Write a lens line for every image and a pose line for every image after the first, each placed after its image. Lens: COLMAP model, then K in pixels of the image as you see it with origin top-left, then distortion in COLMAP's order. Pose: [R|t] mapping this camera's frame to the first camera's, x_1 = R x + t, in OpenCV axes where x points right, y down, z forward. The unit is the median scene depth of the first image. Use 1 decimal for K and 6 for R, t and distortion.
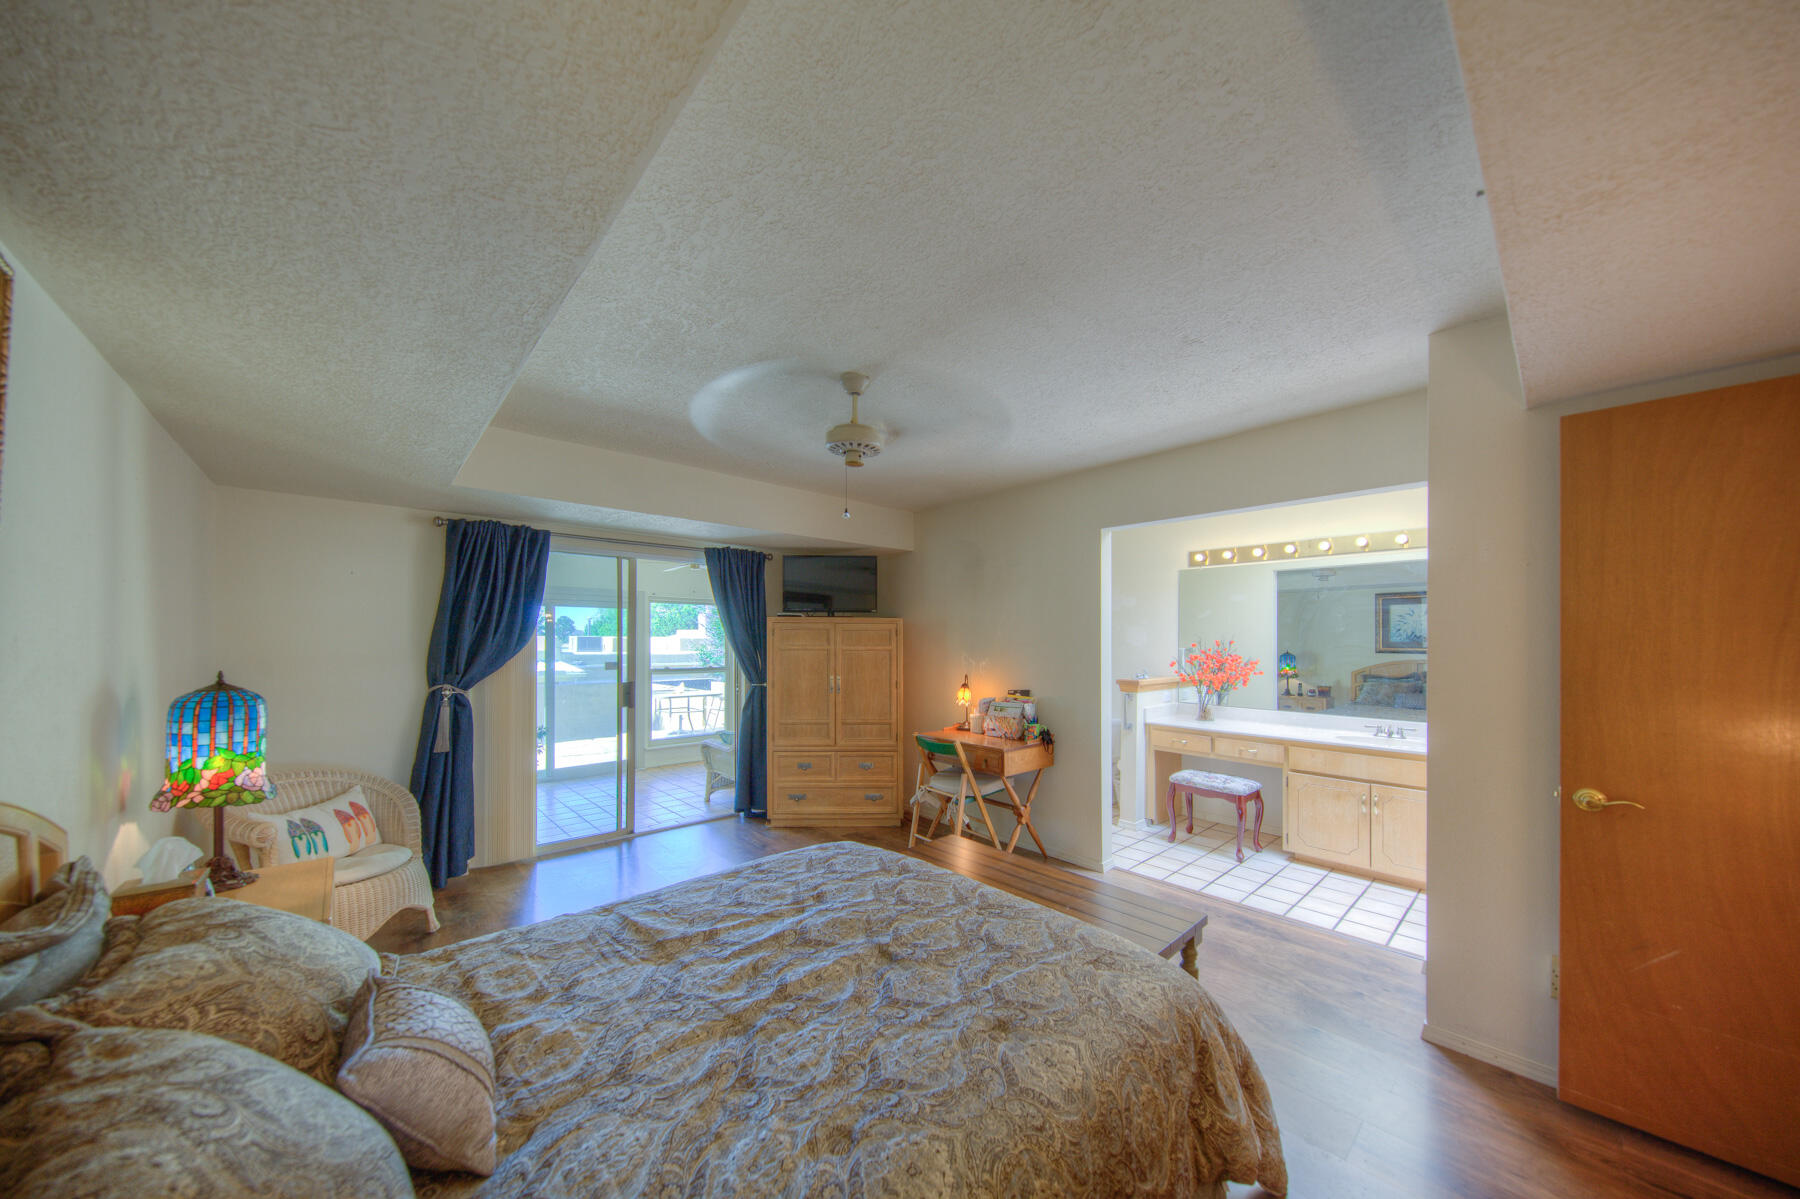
lens RADIAL K [[601.4, 0, 906.0], [0, 601.4, 639.2], [0, 0, 1]] dist [-0.000273, -0.000080]
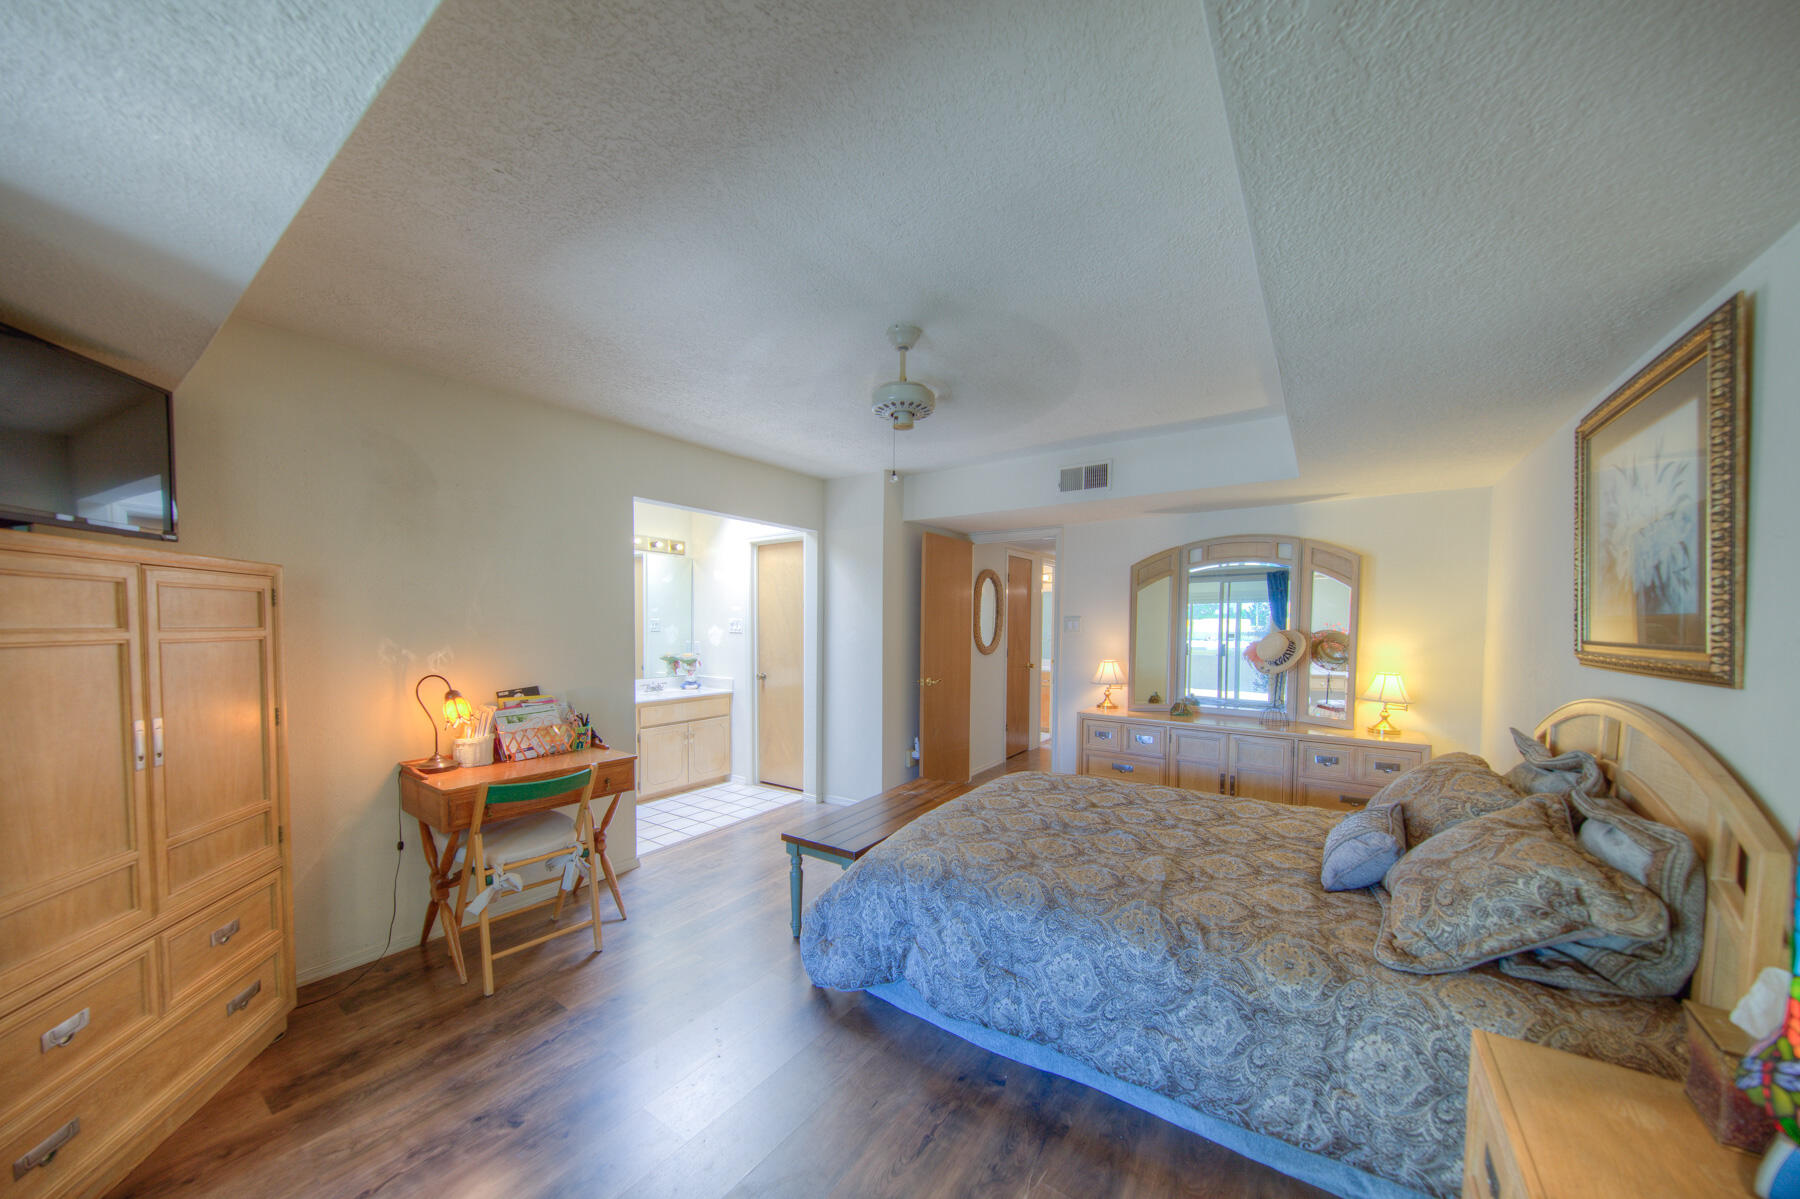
lens RADIAL K [[601.4, 0, 906.0], [0, 601.4, 639.2], [0, 0, 1]] dist [-0.000273, -0.000080]
pose [[-0.205639, -0.031677, 0.978115, -0.631659], [-0.006959, 0.999498, 0.030906, 0.001909], [-0.978603, -0.000452, -0.205756, 0.752698]]
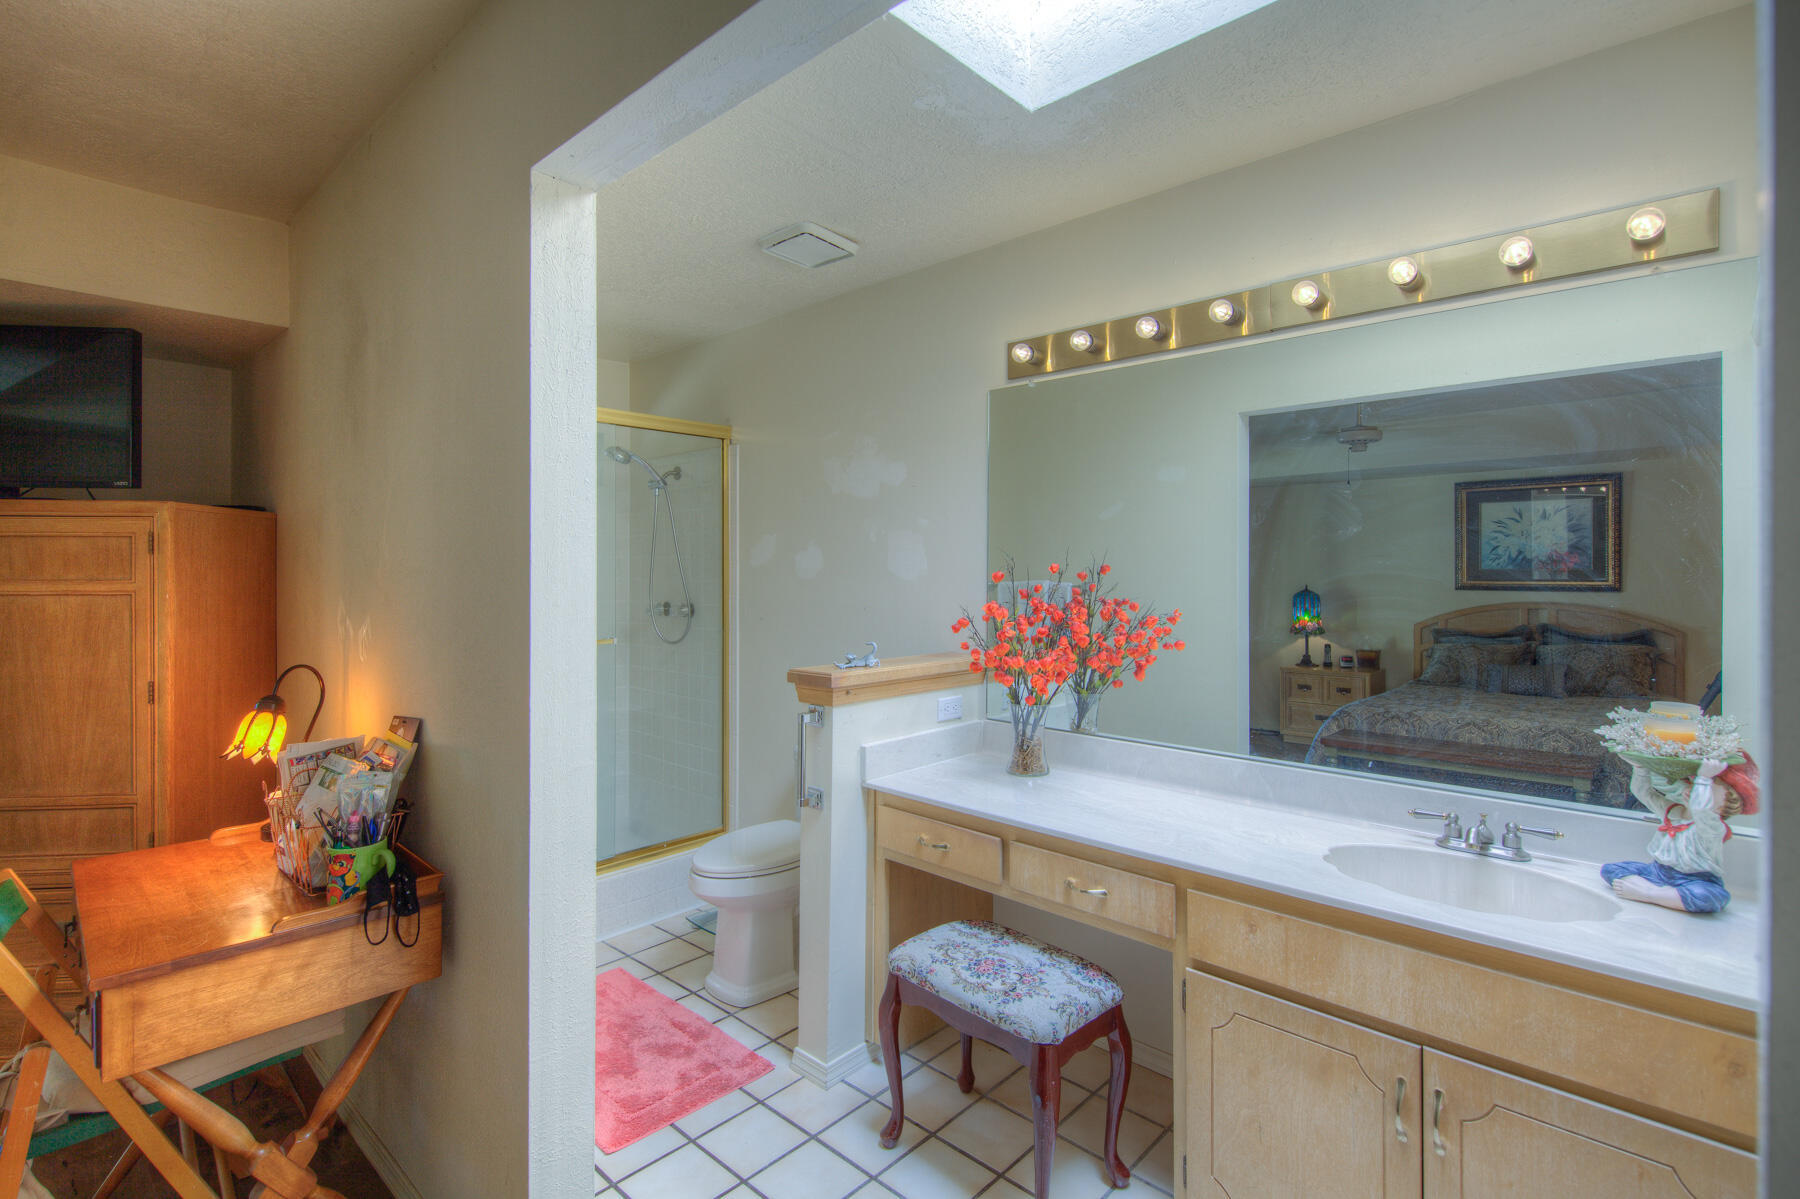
lens RADIAL K [[857.0, 0, 899.8], [0, 857.0, 575.9], [0, 0, 1]] dist [0.003096, -0.000180]
pose [[0.996527, -0.004261, 0.083162, 0.441569], [0.003704, 0.999970, 0.006844, 0.006734], [-0.083189, -0.006512, 0.996513, 0.551010]]
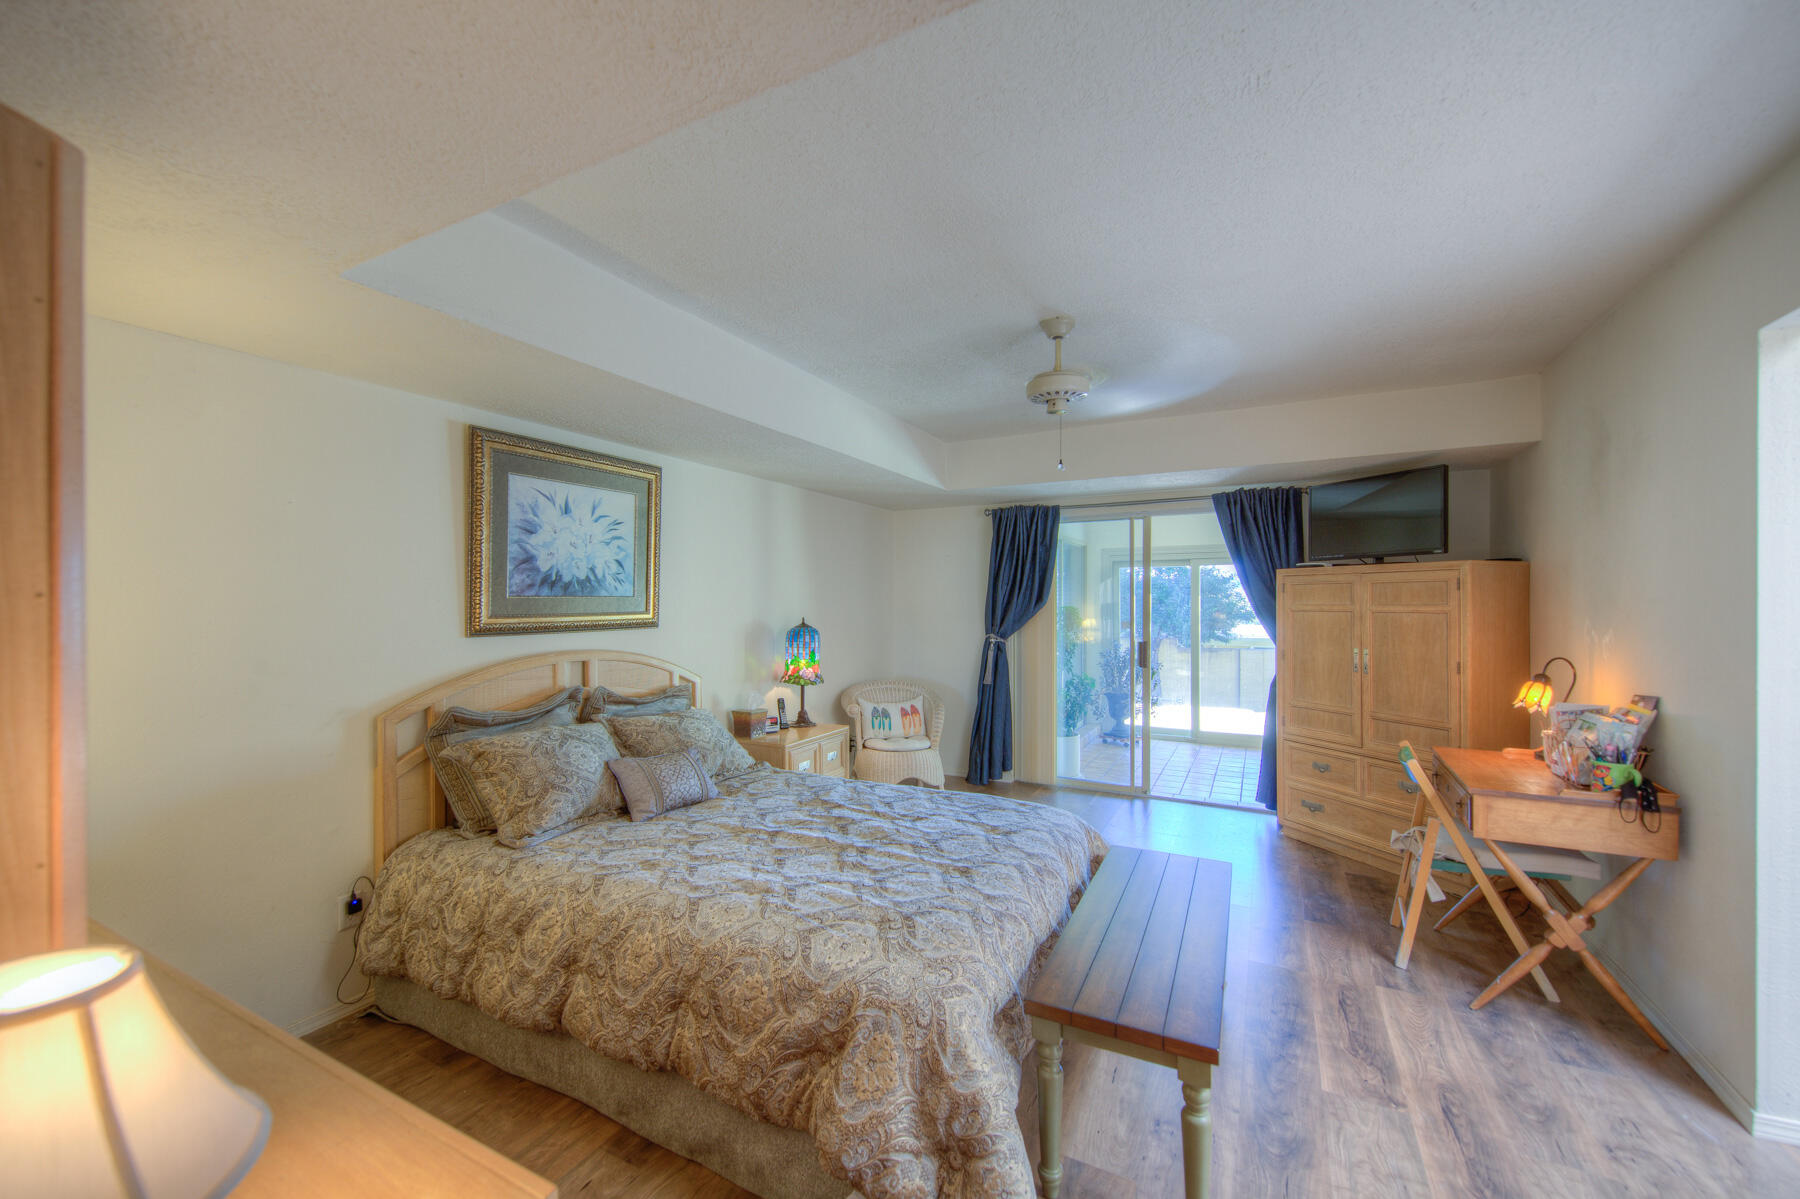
lens RADIAL K [[707.0, 0, 900.0], [0, 707.0, 599.5], [0, 0, 1]] dist [0.001710, -0.000167]
pose [[0.341129, -0.006675, -0.939993, 0.558241], [0.006297, 0.999969, -0.004816, 0.005042], [0.939995, -0.004277, 0.341161, 0.246228]]
